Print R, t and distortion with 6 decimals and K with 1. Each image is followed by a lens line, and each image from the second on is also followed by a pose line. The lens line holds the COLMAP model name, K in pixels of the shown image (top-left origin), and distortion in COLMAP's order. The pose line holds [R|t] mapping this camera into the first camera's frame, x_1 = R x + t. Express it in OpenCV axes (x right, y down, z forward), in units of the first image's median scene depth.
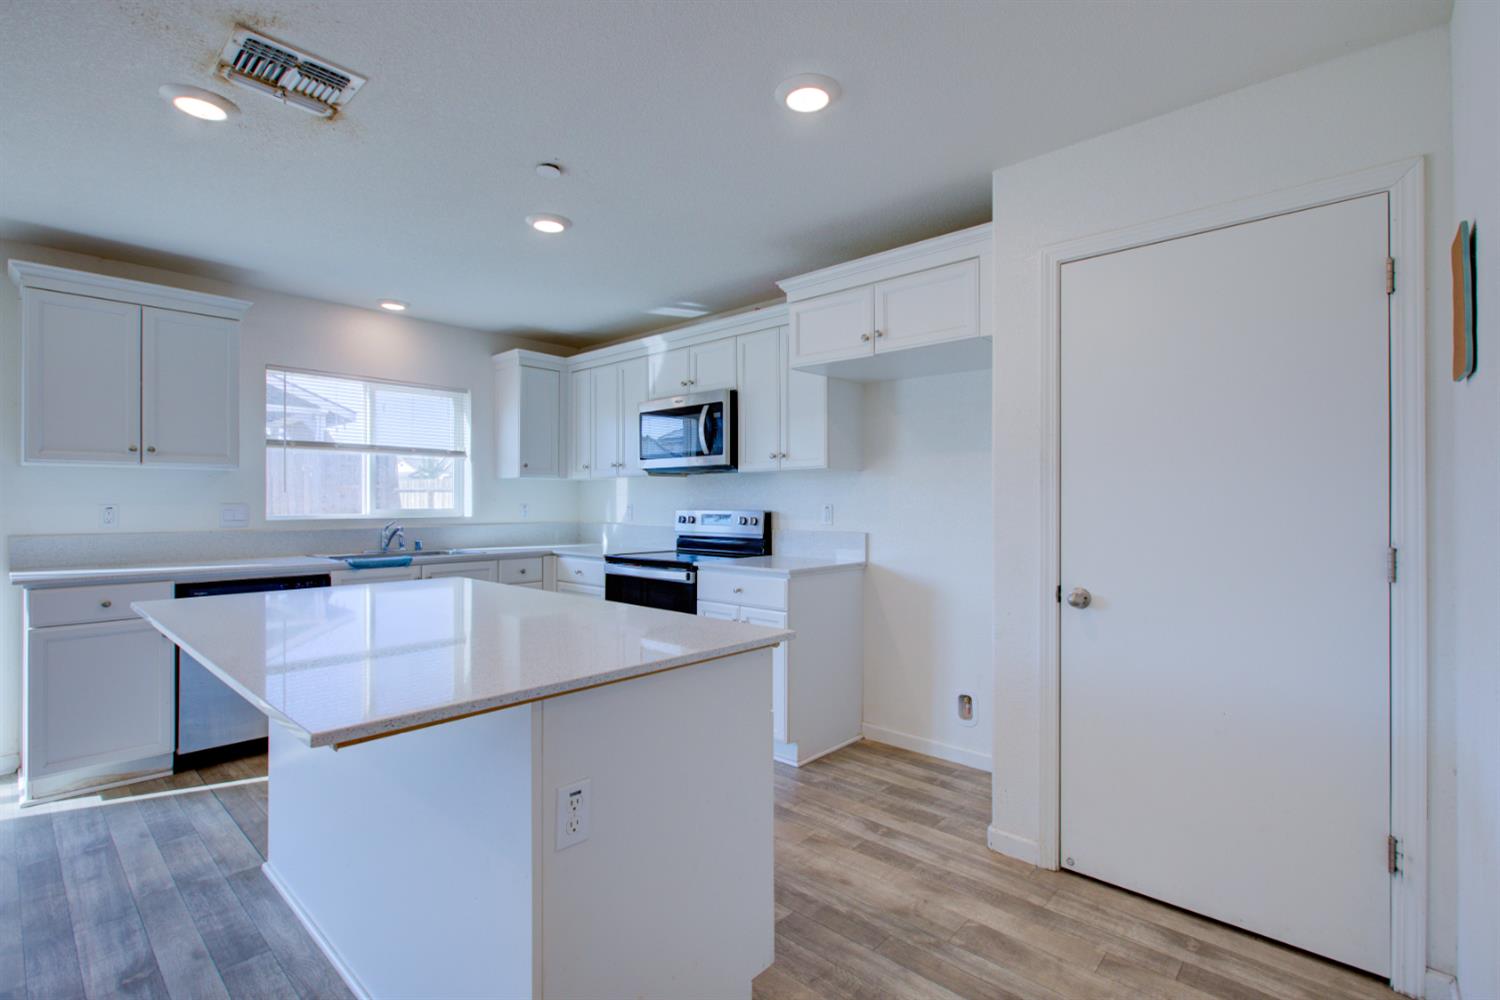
lens RADIAL K [[694.6, 0, 750.0], [0, 694.6, 500.0], [0, 0, 1]] dist [0.014942, 0.000173]
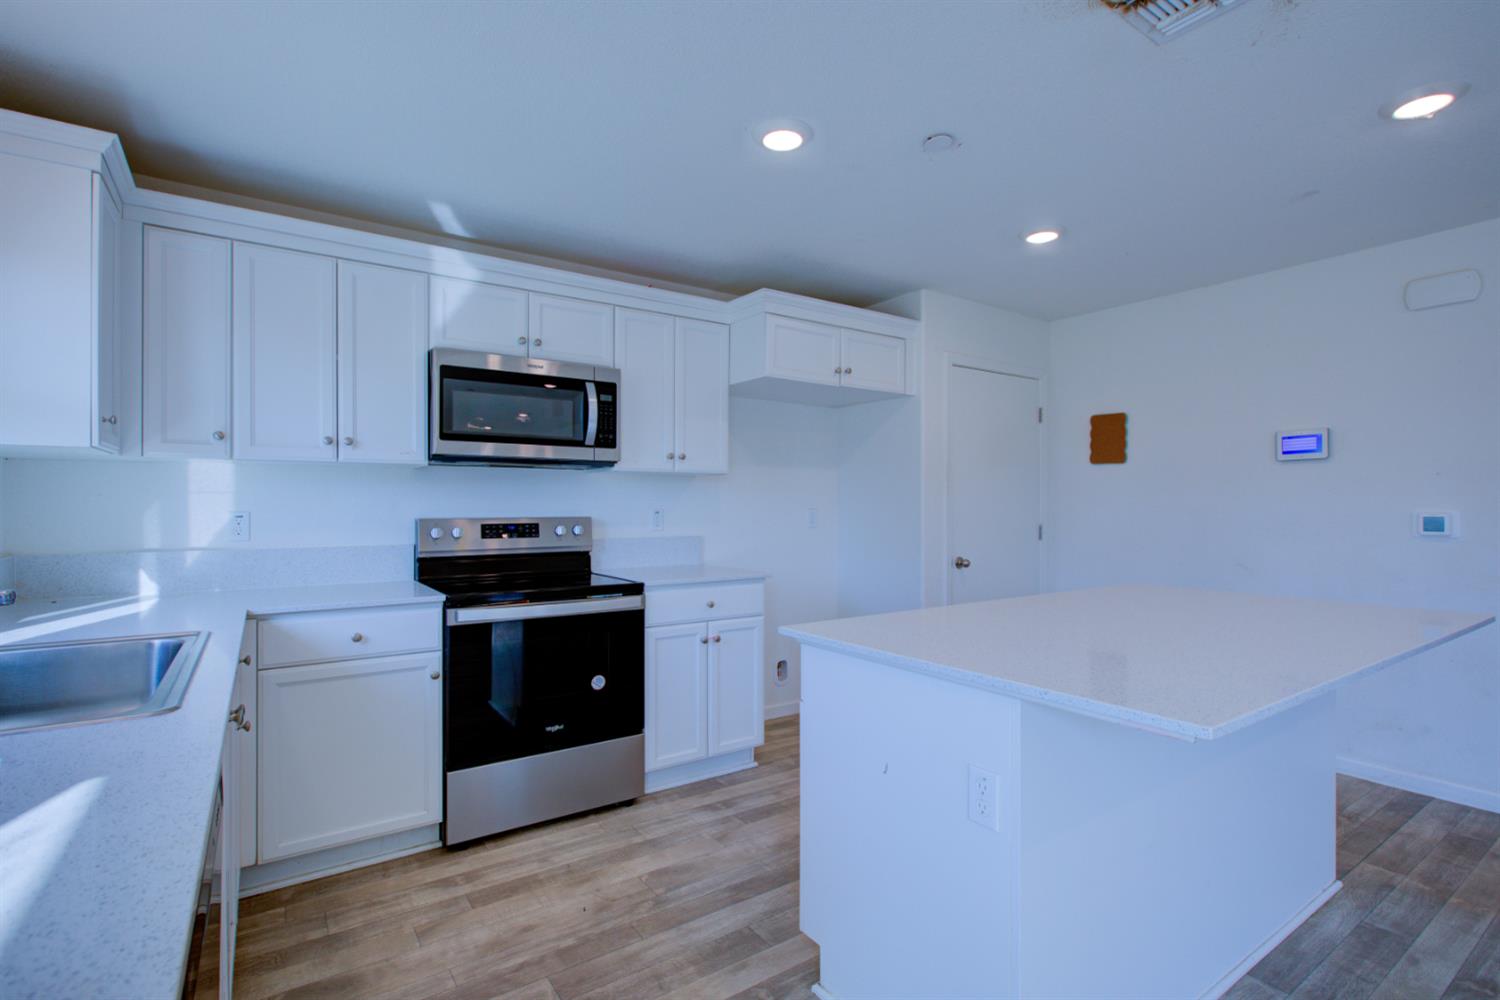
lens RADIAL K [[655.1, 0, 741.7], [0, 655.1, 509.4], [0, 0, 1]] dist [0.000610, -0.000387]
pose [[0.264671, -0.009307, 0.964294, -0.677729], [-0.007282, 0.999906, 0.011650, -0.004121], [-0.964311, -0.010105, 0.264578, 0.600122]]
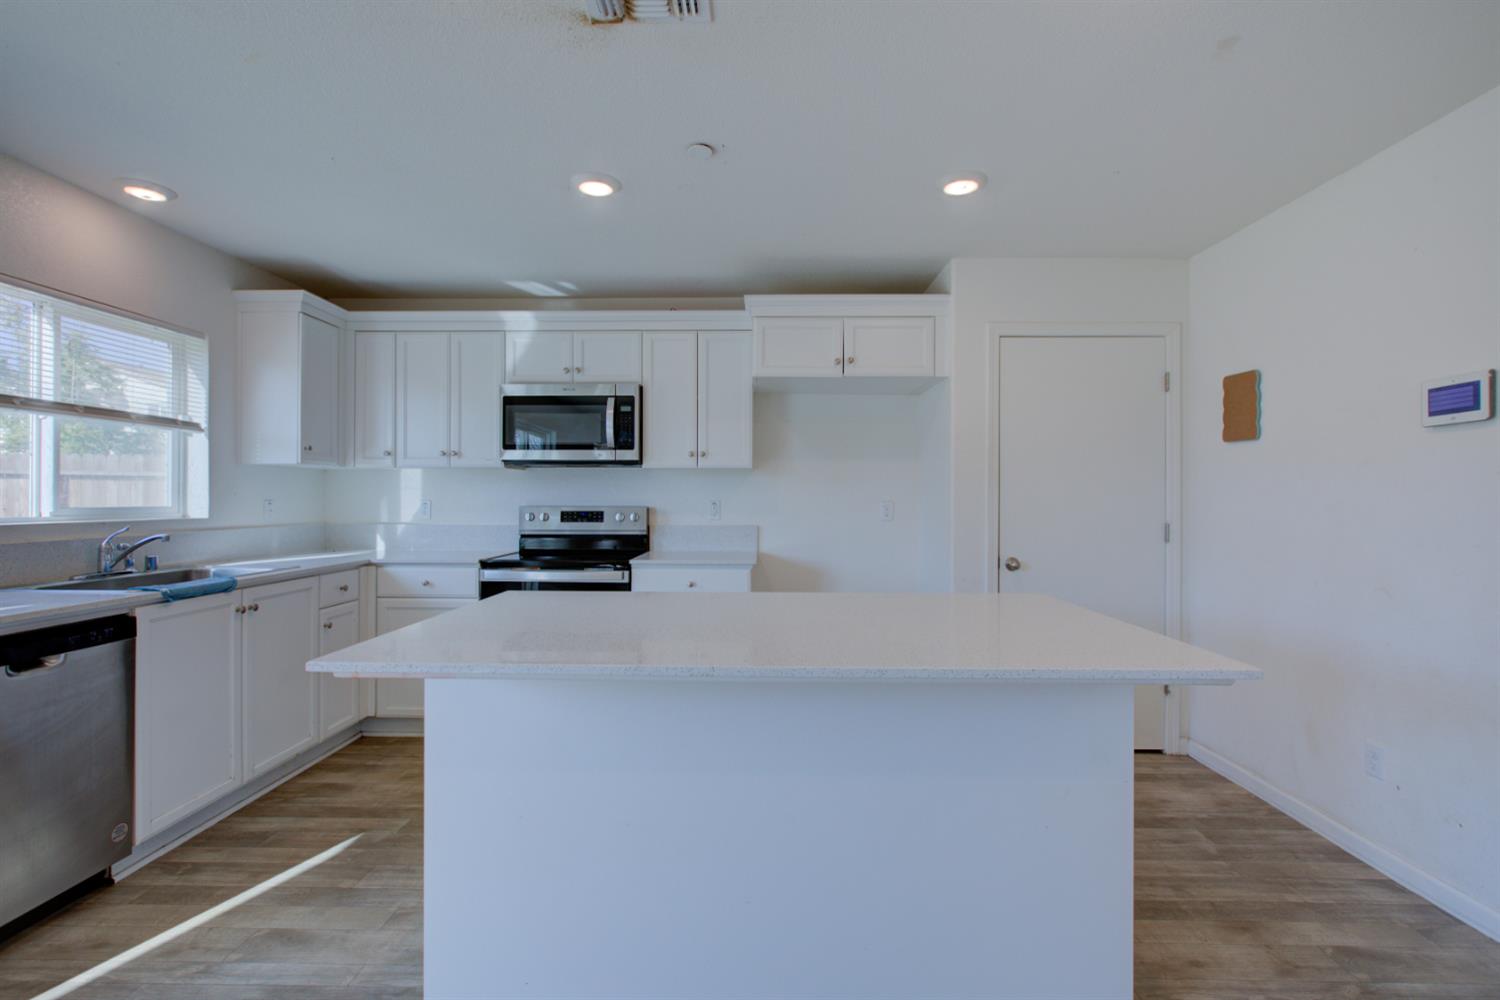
lens RADIAL K [[674.7, 0, 754.0], [0, 674.7, 496.0], [0, 0, 1]] dist [-0.002869, 0.000286]
pose [[0.755346, 0.003632, 0.655316, -0.491287], [-0.005939, 0.999982, 0.001303, -0.002154], [-0.655299, -0.004876, 0.755354, 0.154244]]
